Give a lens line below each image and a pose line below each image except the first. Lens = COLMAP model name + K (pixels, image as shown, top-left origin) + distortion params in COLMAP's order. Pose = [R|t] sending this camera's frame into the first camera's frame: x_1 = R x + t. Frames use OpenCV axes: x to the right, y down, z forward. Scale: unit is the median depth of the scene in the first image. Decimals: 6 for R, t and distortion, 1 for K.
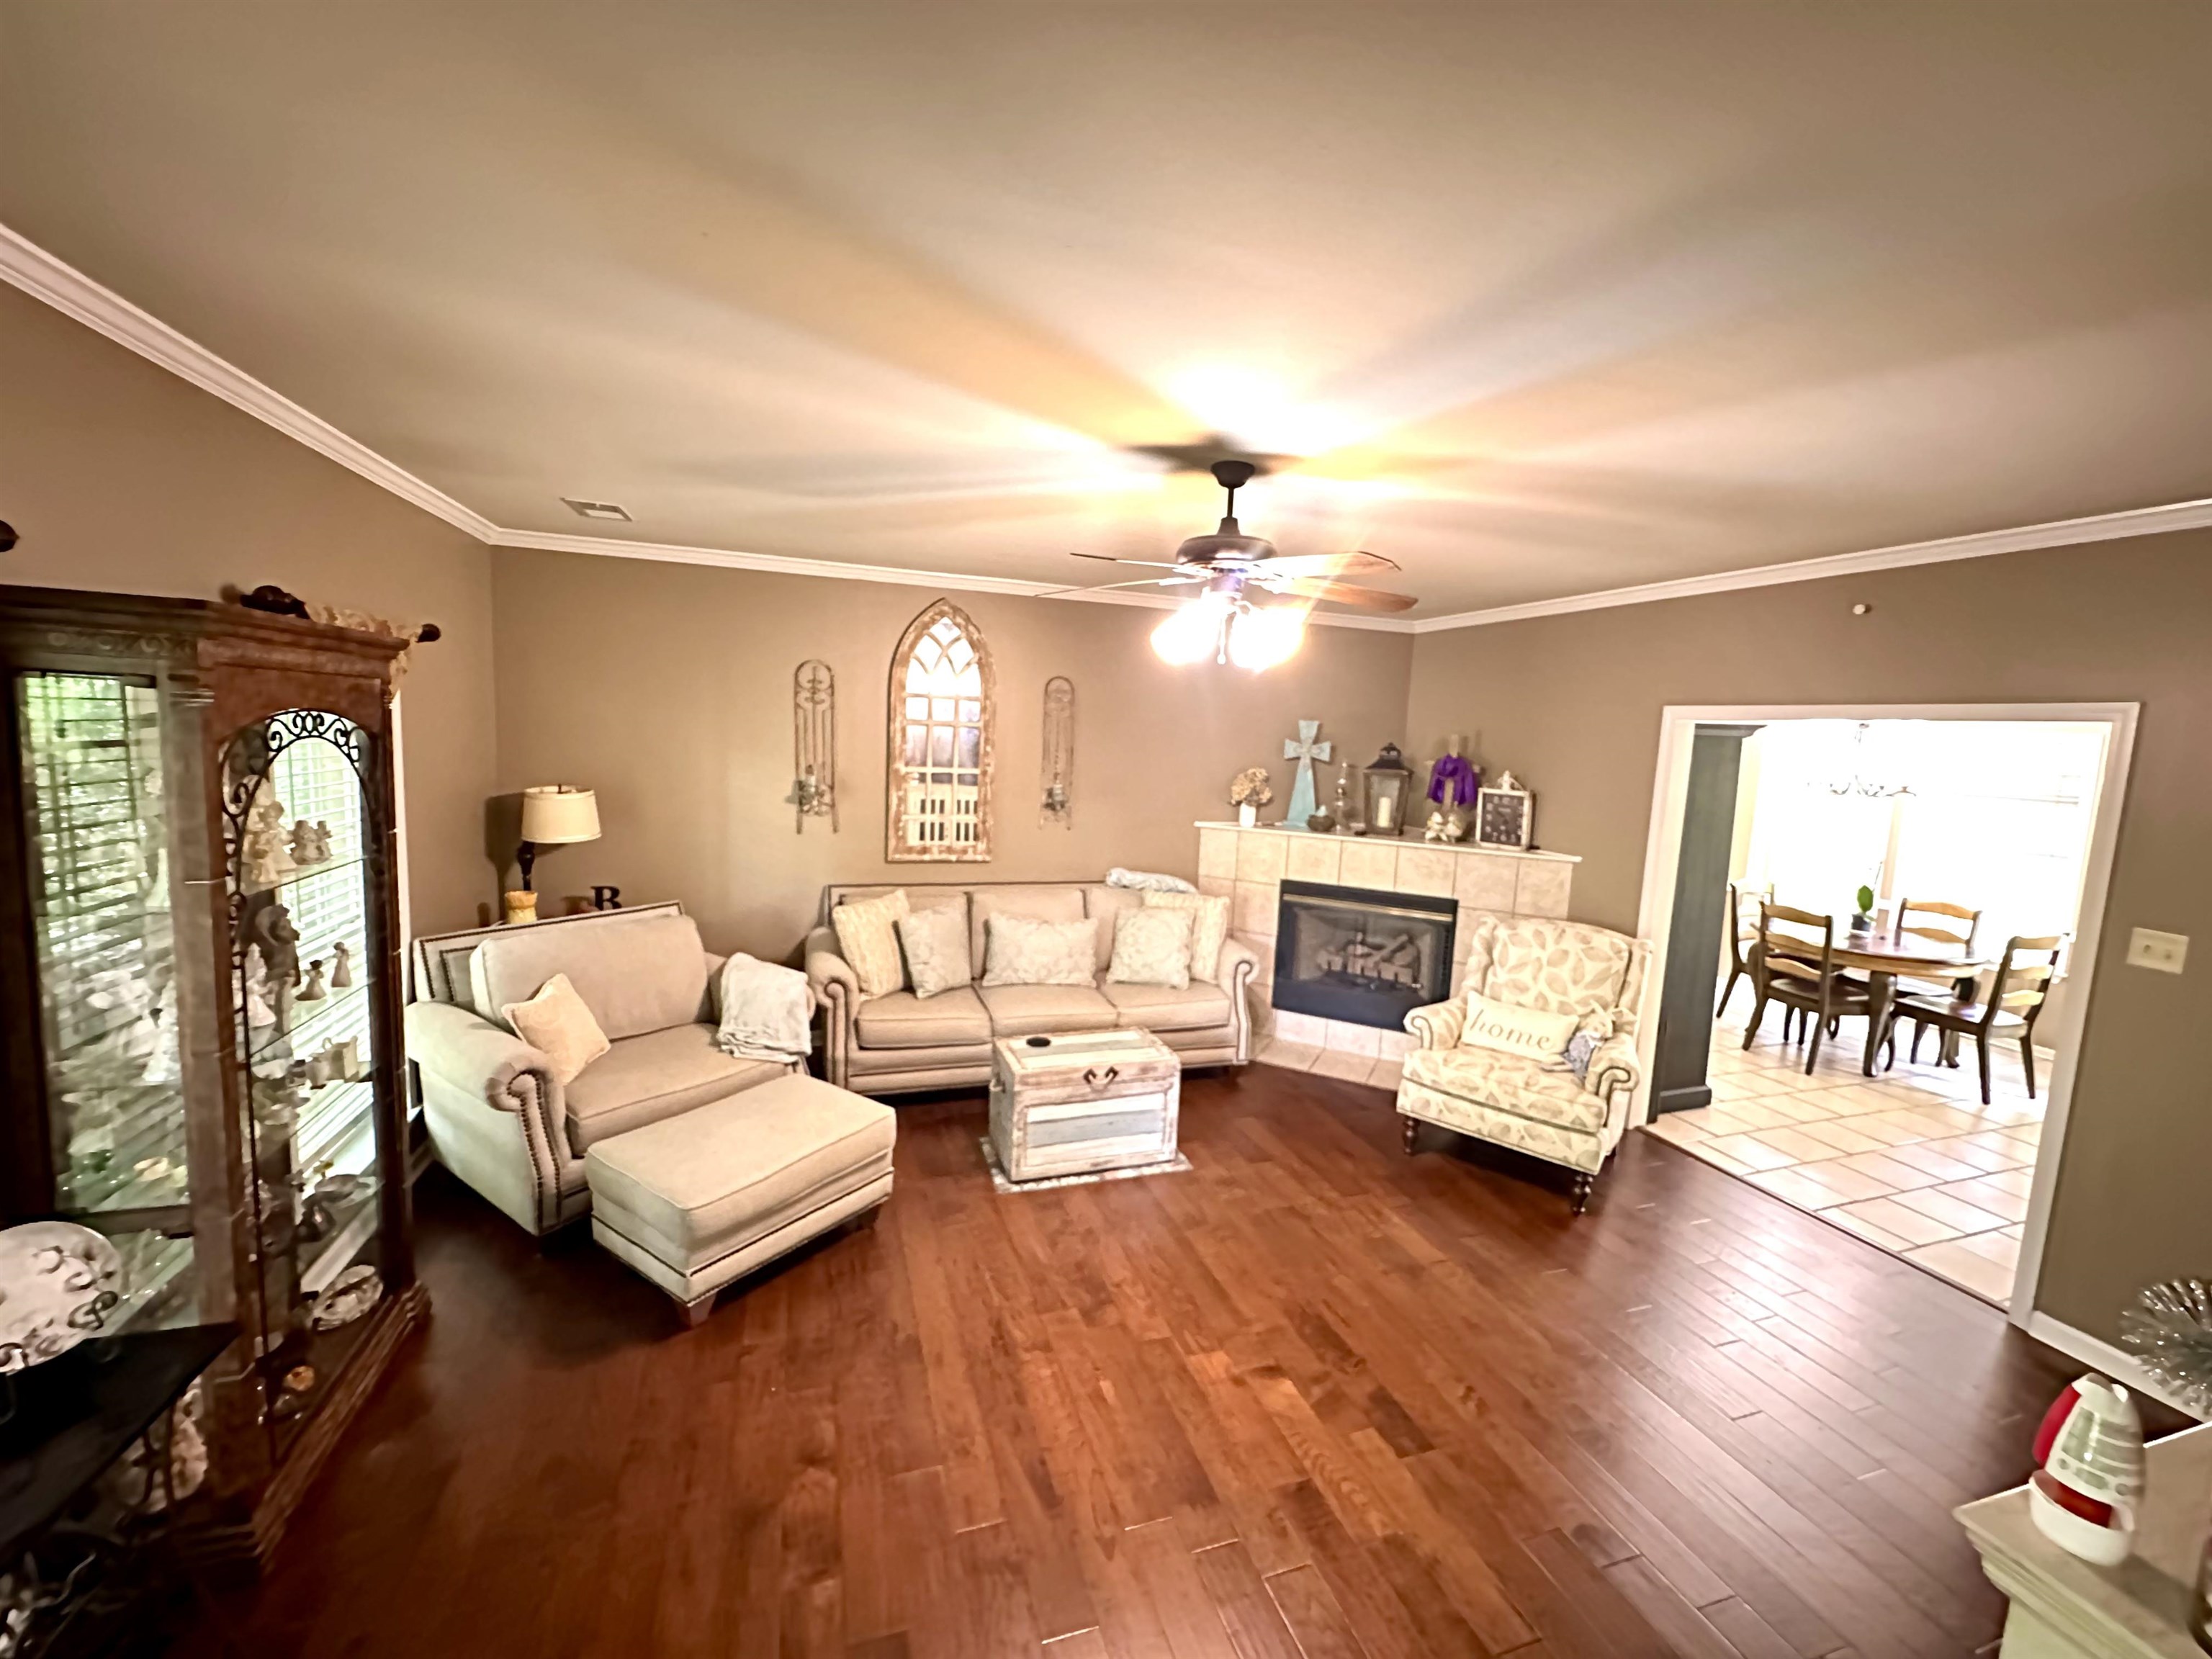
lens RADIAL K [[886.3, 0, 1106.0], [0, 886.3, 829.5], [0, 0, 1]] dist [-0.001651, -0.000151]
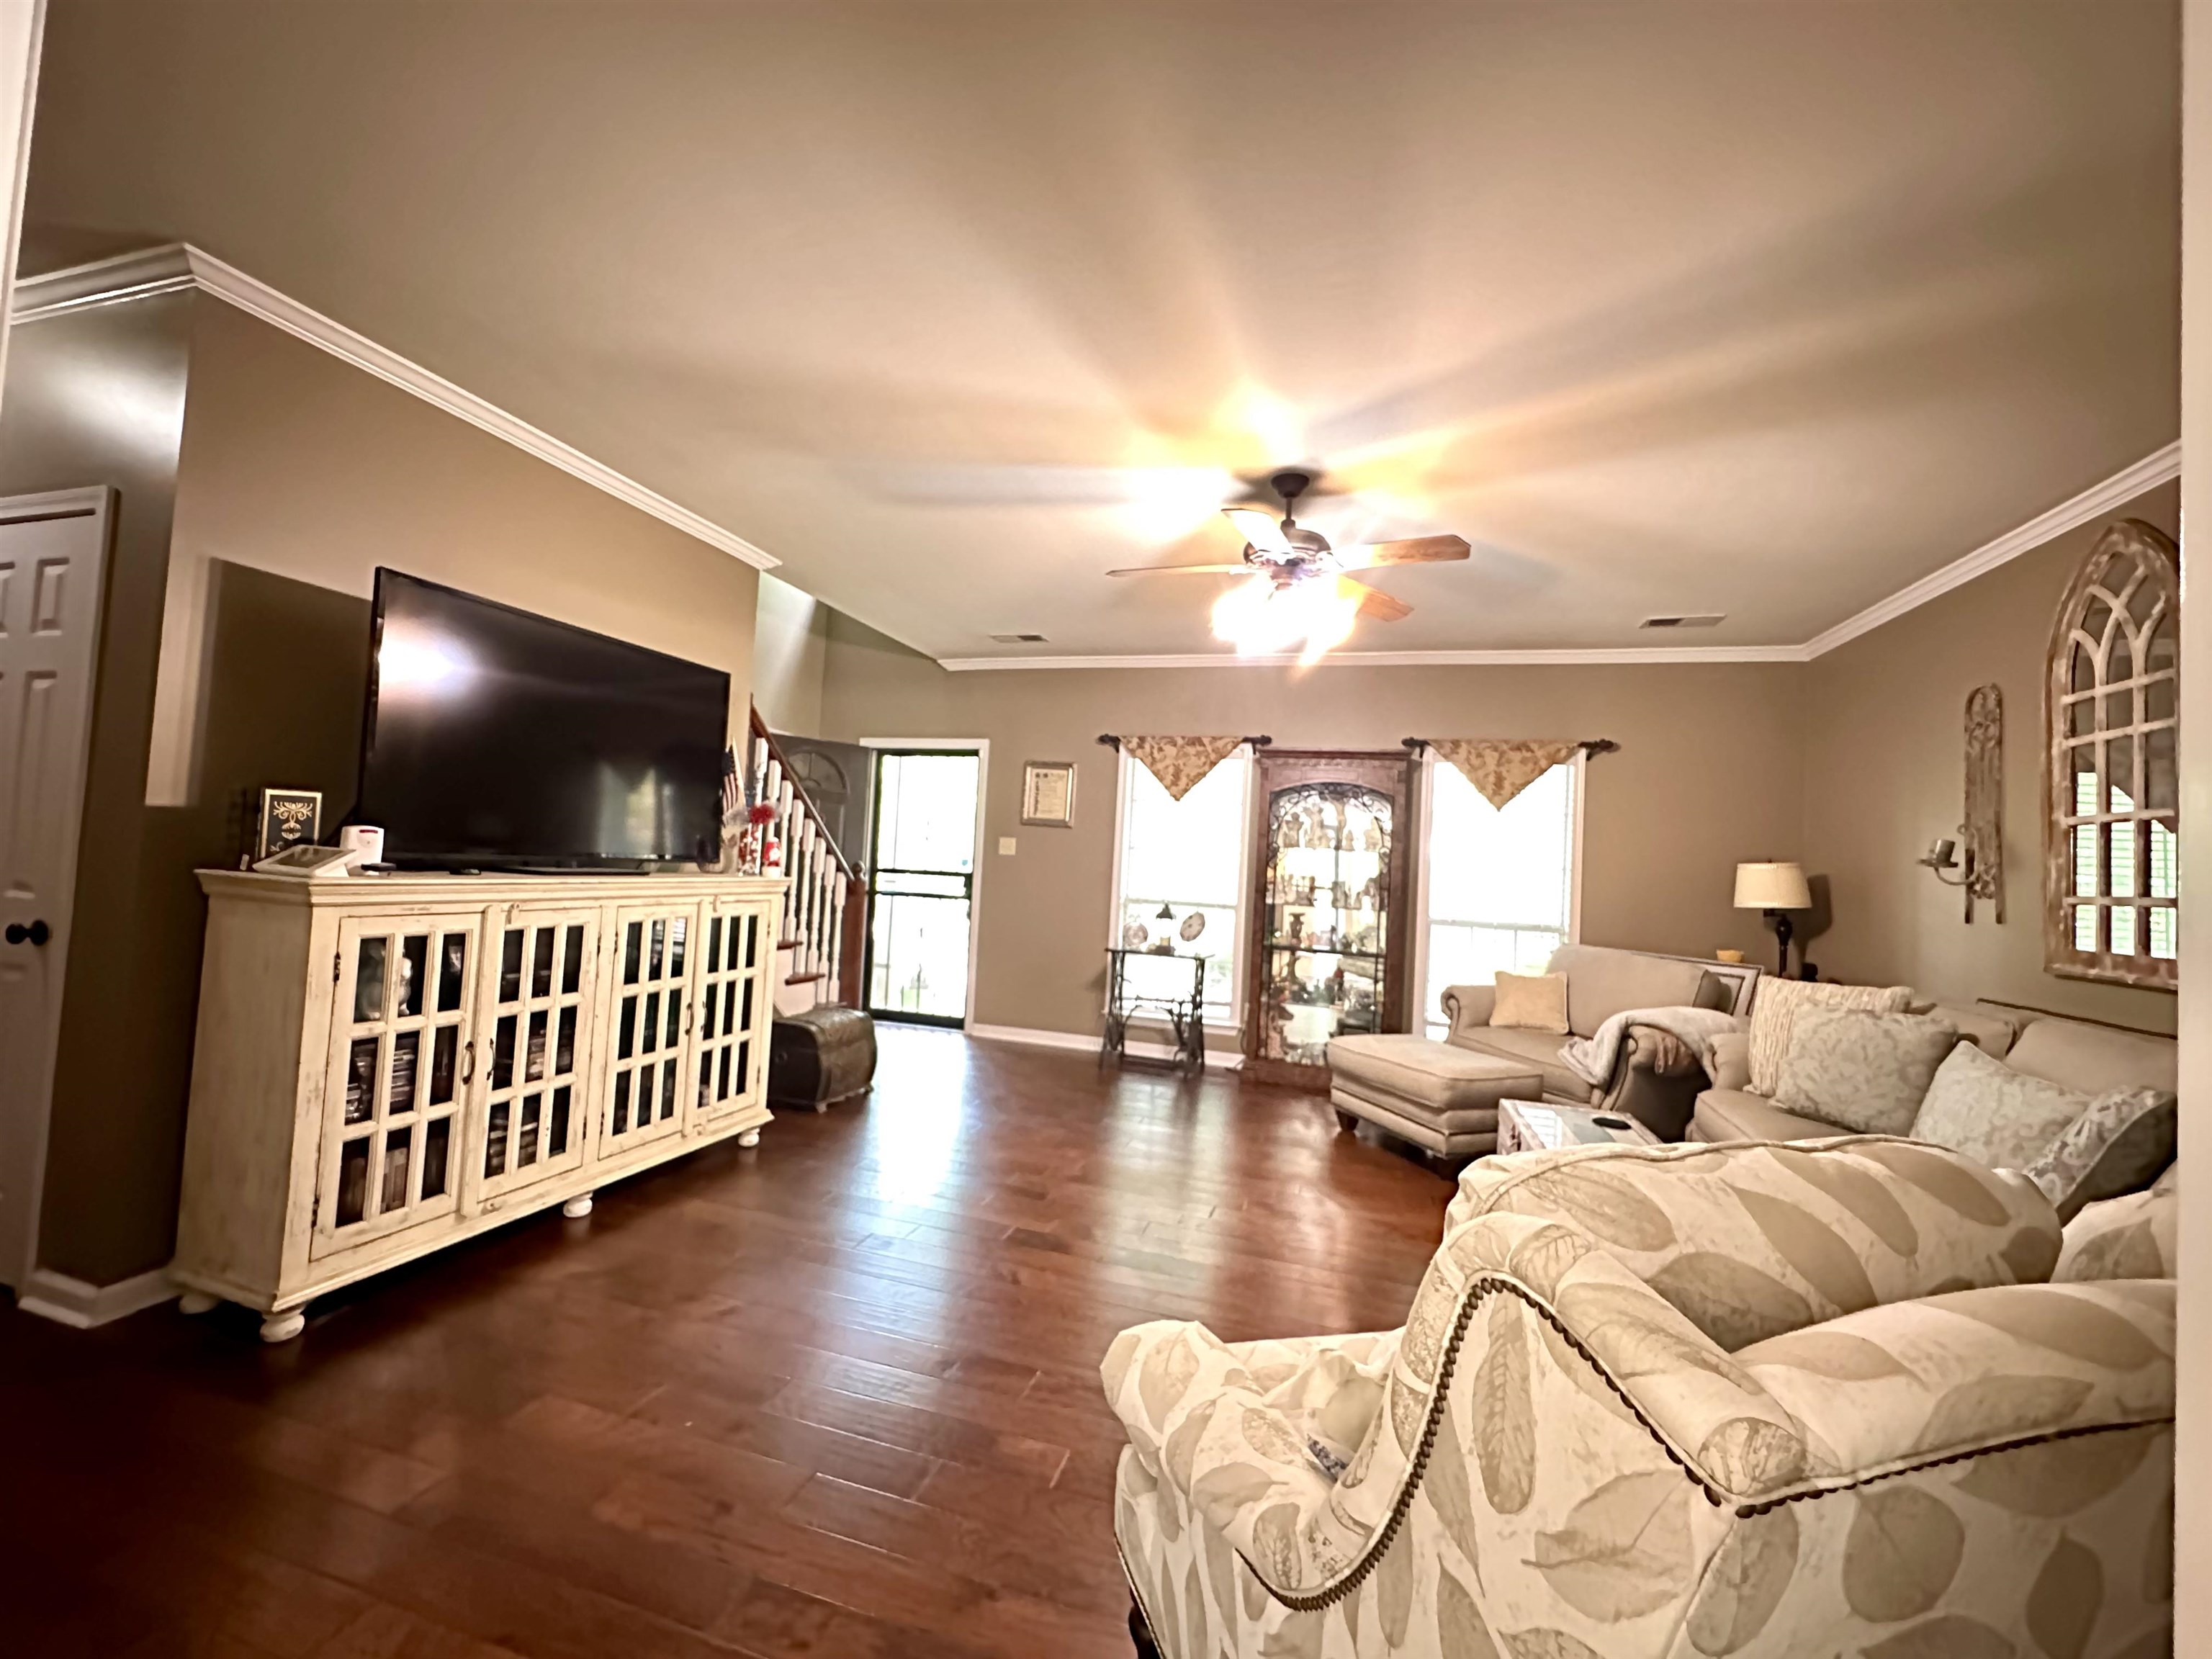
lens RADIAL K [[886.3, 0, 1106.0], [0, 886.3, 829.5], [0, 0, 1]] dist [-0.001651, -0.000151]
pose [[-0.582240, -0.111897, -0.805280, 1.141236], [-0.171404, 0.985116, -0.012957, 0.103976], [0.794744, 0.130484, -0.592753, 1.505226]]
